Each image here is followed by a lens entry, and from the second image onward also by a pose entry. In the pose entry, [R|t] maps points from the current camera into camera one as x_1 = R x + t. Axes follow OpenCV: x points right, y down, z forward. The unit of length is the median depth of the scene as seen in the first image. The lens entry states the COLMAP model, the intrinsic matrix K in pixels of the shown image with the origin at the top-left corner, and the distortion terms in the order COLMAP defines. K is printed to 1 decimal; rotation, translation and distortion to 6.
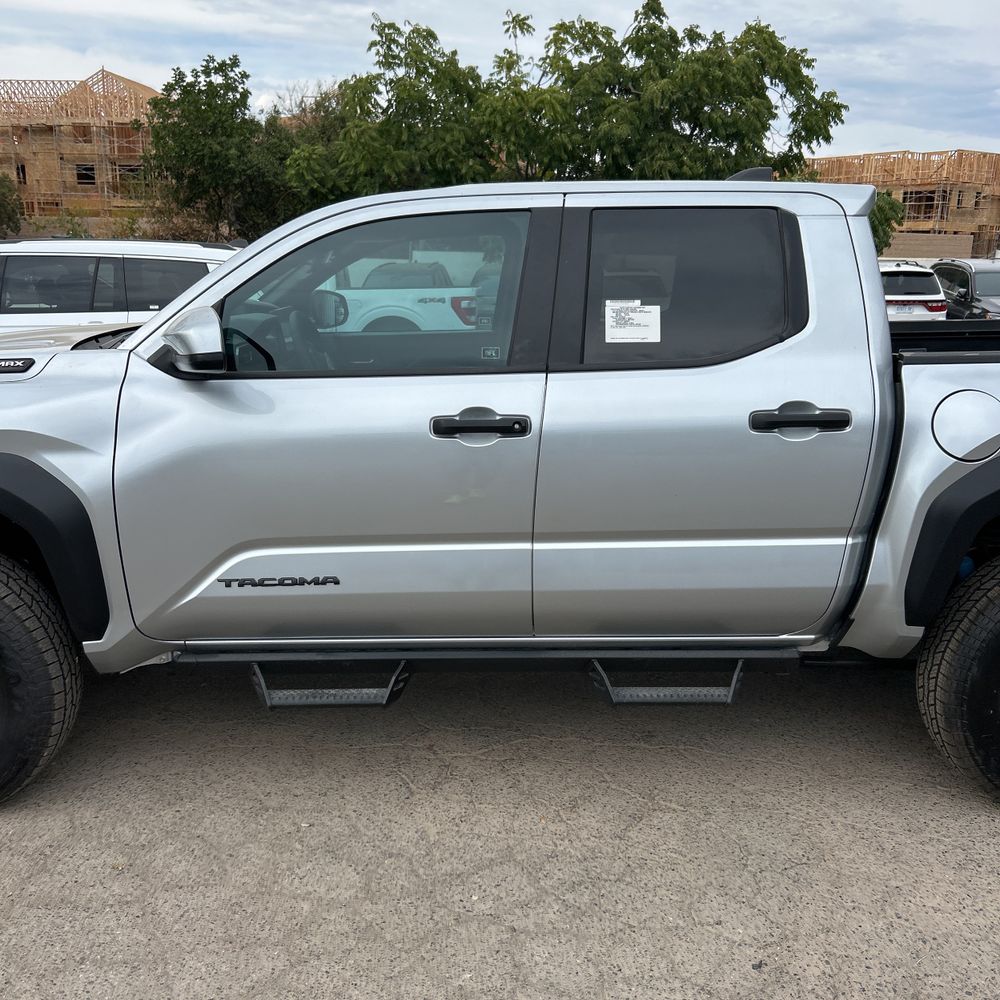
lens RADIAL K [[1000.4, 0, 482.7], [0, 1000.4, 501.3], [0, 0, 1]] dist [0.102337, -0.185080]
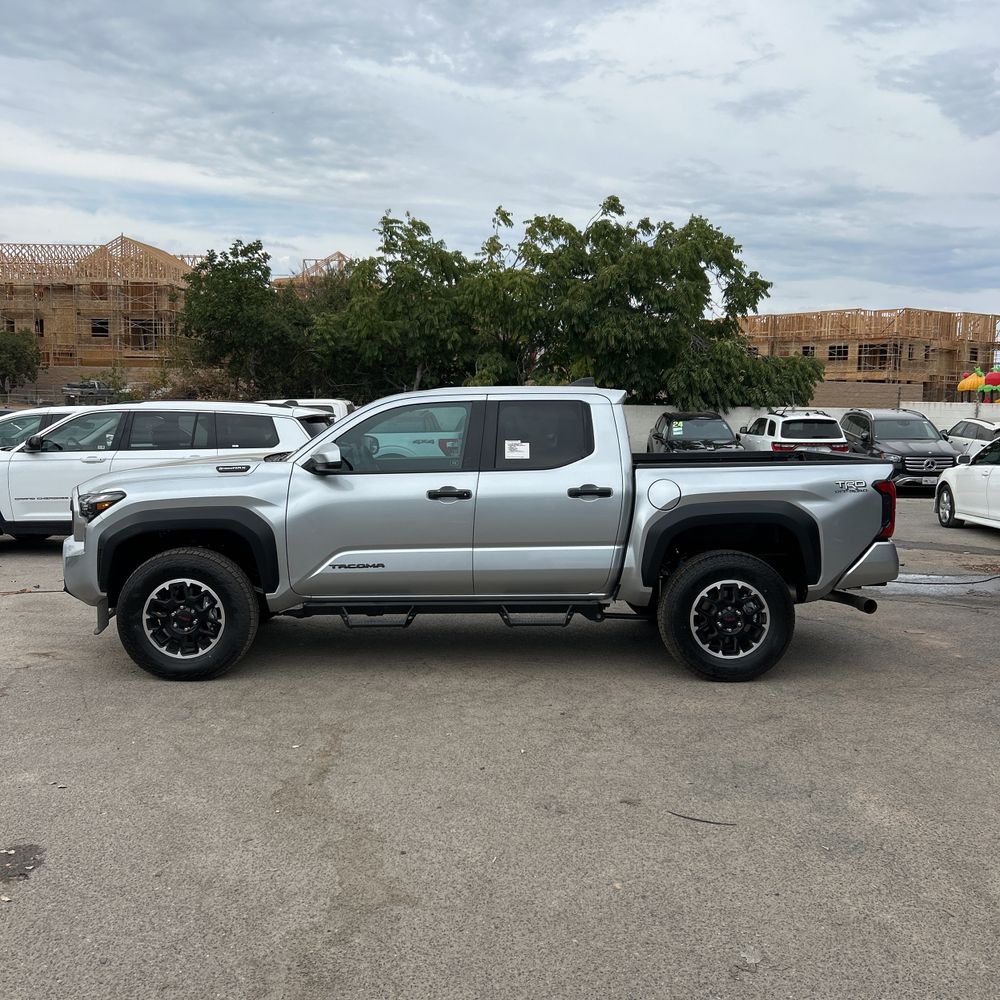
lens RADIAL K [[1000.4, 0, 482.7], [0, 1000.4, 501.3], [0, 0, 1]] dist [0.102337, -0.185080]
pose [[0.999938, 0.000019, 0.011107, 0.010083], [0.001517, 0.990393, -0.138276, 0.051647], [-0.011003, 0.138284, 0.990331, -0.252507]]
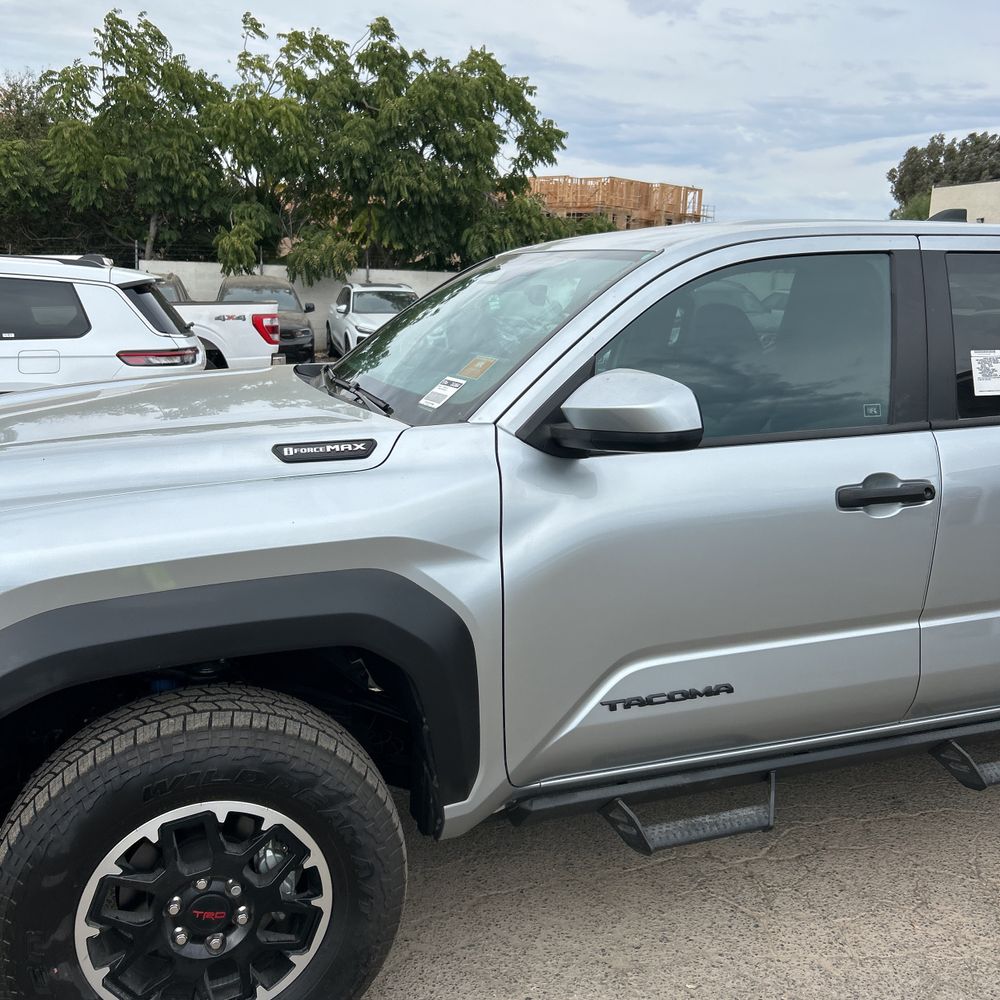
lens RADIAL K [[1008.1, 0, 479.8], [0, 1008.1, 485.3], [0, 0, 1]] dist [0.023639, -0.018616]
pose [[0.950026, -0.052666, 0.307695, -0.126502], [0.060354, 0.998056, -0.015518, -0.018924], [-0.306280, 0.033313, 0.951358, 0.055012]]
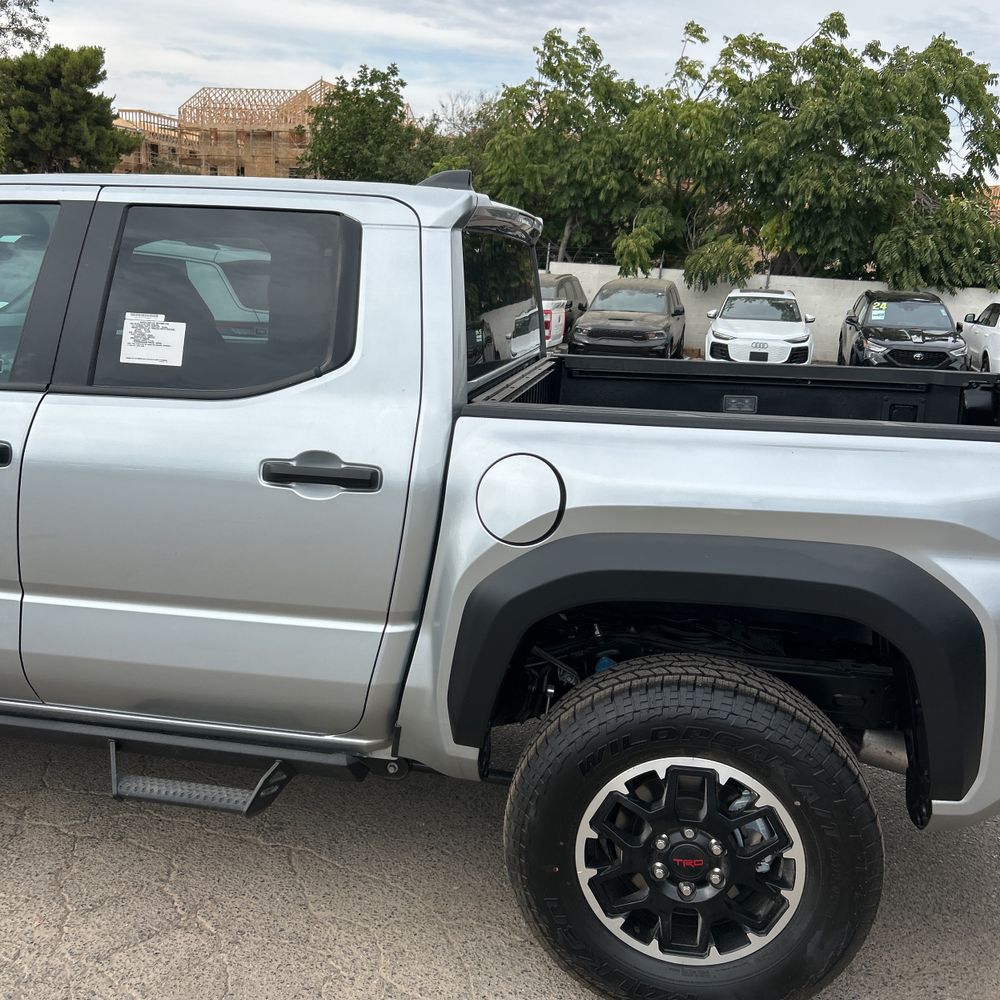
lens RADIAL K [[1004.6, 0, 502.7], [0, 1004.6, 487.3], [0, 0, 1]] dist [0.044037, -0.050878]
pose [[0.982243, 0.083221, -0.168147, 0.123564], [-0.087222, 0.996052, -0.016542, -0.014564], [0.166106, 0.030914, 0.985623, 0.048771]]
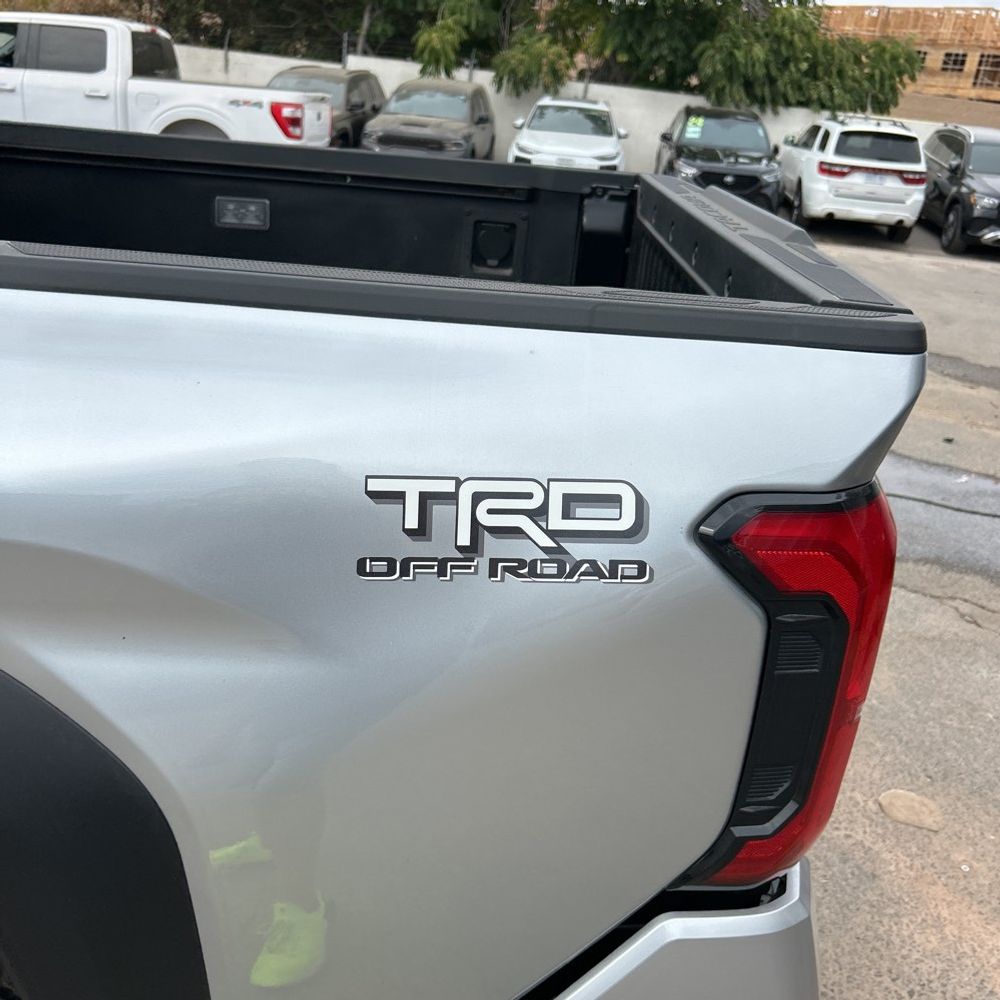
lens RADIAL K [[1018.9, 0, 470.7], [0, 1018.9, 480.6], [0, 0, 1]] dist [0.002650, -0.002175]
pose [[0.993650, 0.108221, -0.030798, 0.186540], [-0.103160, 0.985506, 0.134667, -0.029983], [0.044925, -0.130635, 0.990412, 0.156560]]
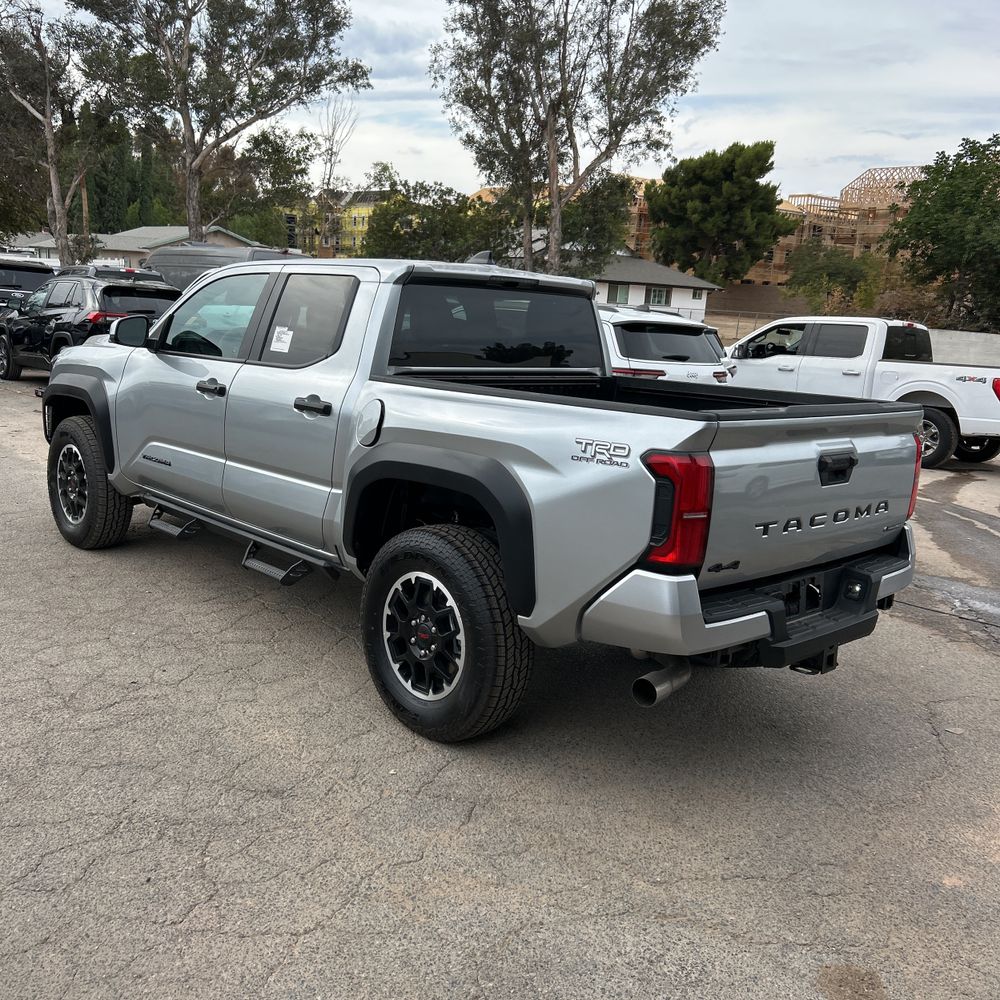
lens RADIAL K [[1004.6, 0, 502.7], [0, 1004.6, 487.3], [0, 0, 1]] dist [0.044037, -0.050878]
pose [[0.684068, 0.170086, -0.709310, 0.346032], [-0.228656, 0.973422, 0.012898, -0.009459], [0.692652, 0.153365, 0.704778, 0.023324]]
